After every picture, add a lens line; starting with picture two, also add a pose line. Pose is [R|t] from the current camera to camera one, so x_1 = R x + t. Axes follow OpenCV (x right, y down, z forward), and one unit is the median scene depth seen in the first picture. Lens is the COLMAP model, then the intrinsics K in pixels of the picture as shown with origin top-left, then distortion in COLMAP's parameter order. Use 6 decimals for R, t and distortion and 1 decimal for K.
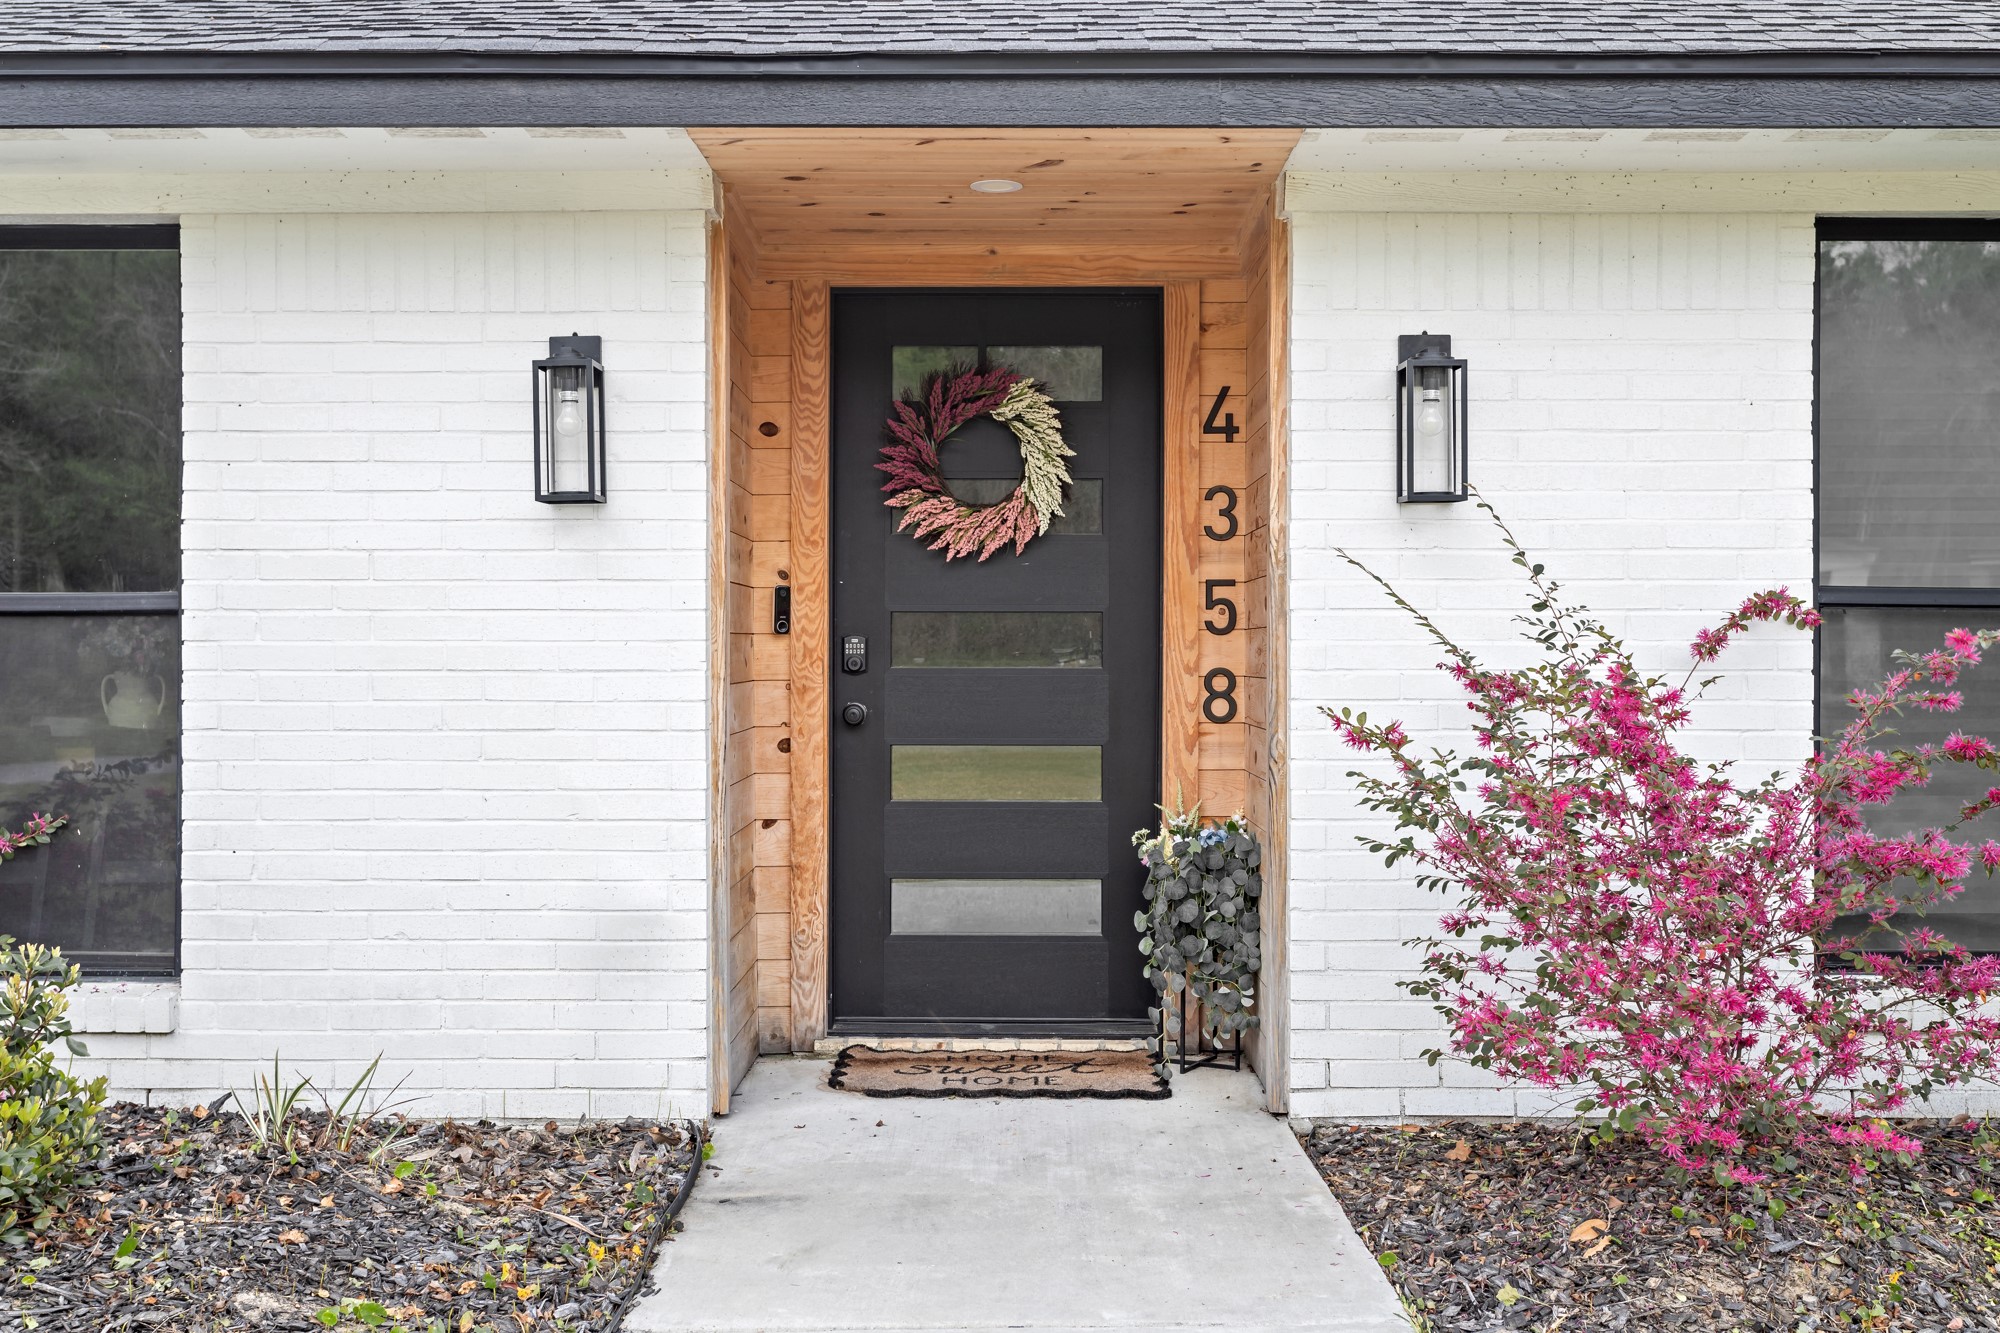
lens RADIAL K [[2160.4, 0, 1000.0], [0, 2160.4, 666.5], [0, 0, 1]] dist [-0.001105, -0.001330]
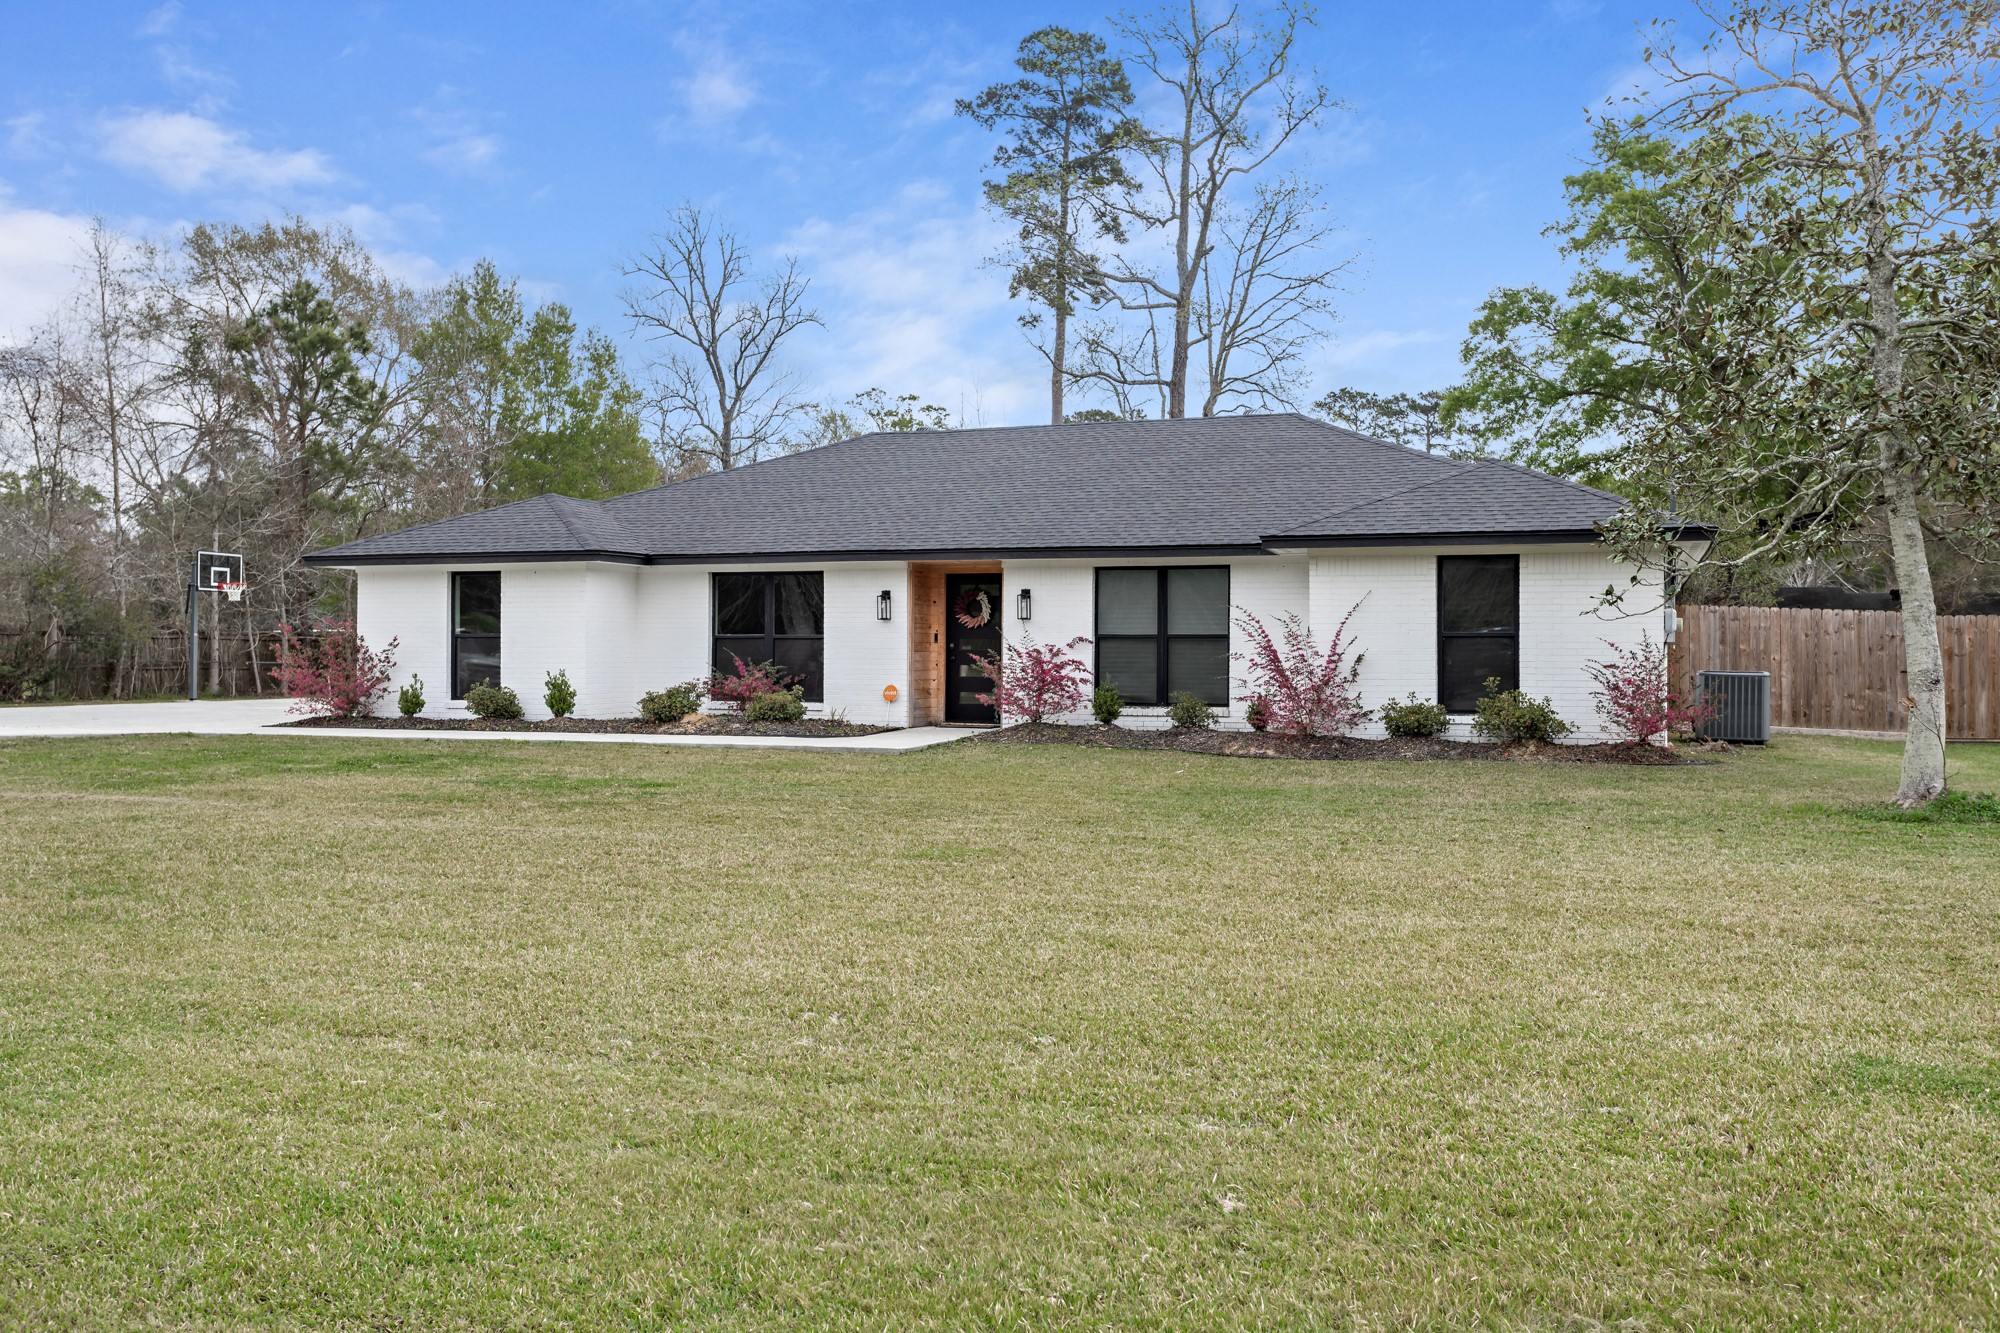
lens RADIAL K [[1738.3, 0, 1000.0], [0, 1738.3, 666.5], [0, 0, 1]] dist [0.003583, 0.001440]
pose [[0.962501, 0.005986, -0.271212, 1.272999], [-0.004282, 0.999967, 0.006877, 0.013272], [0.271244, -0.005458, 0.962495, -3.192889]]
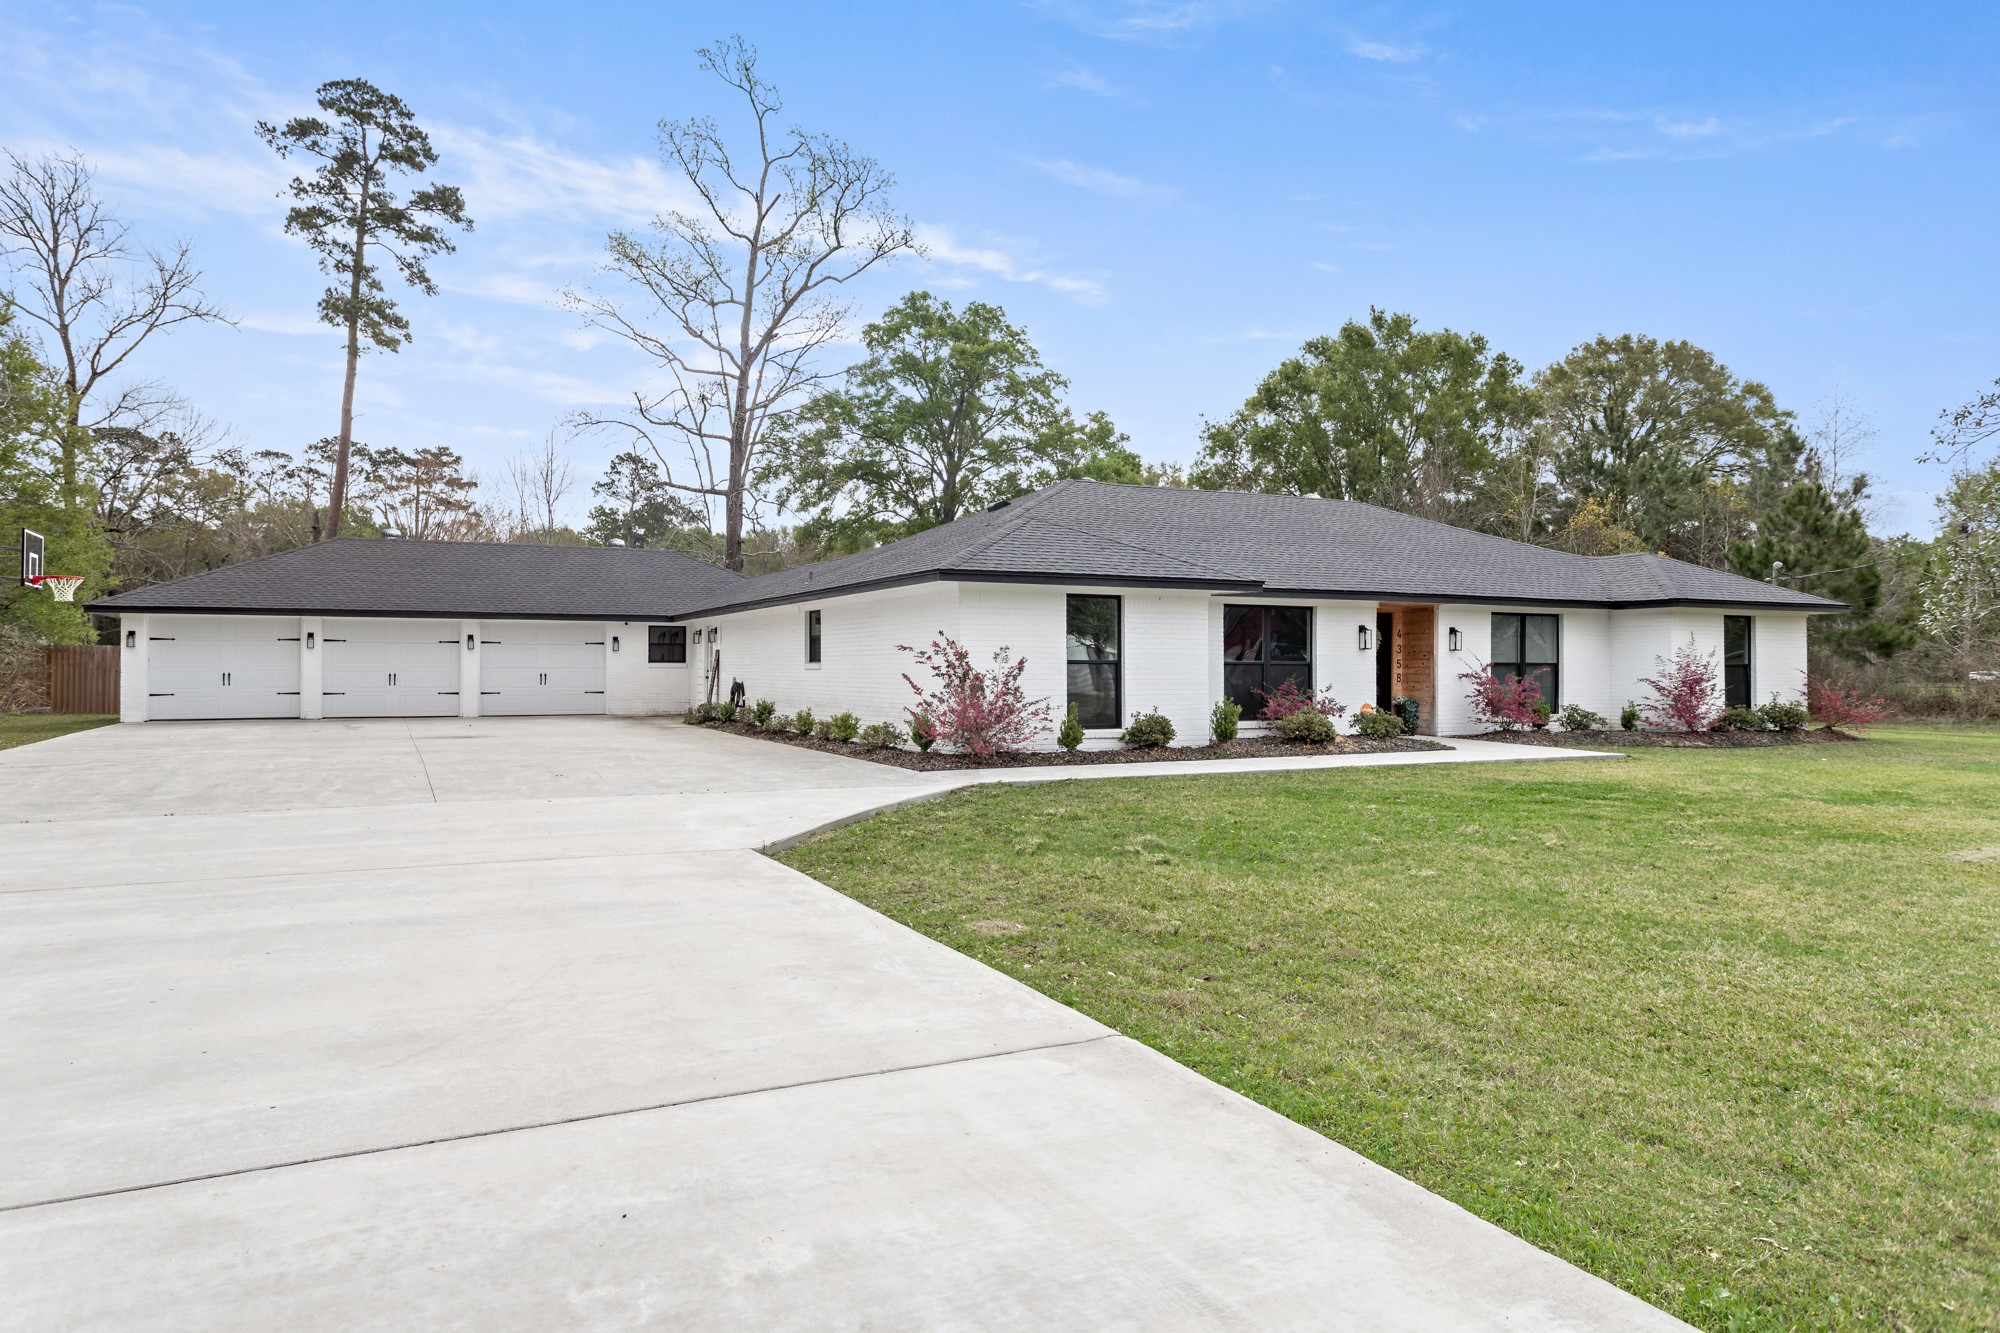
lens RADIAL K [[1317.5, 0, 1000.0], [0, 1317.5, 666.5], [0, 0, 1]] dist [0.001288, -0.000239]
pose [[0.885506, 0.007027, 0.464574, -2.956425], [-0.006681, 0.999975, -0.002391, -0.005150], [-0.464579, -0.000986, 0.885531, -2.068937]]
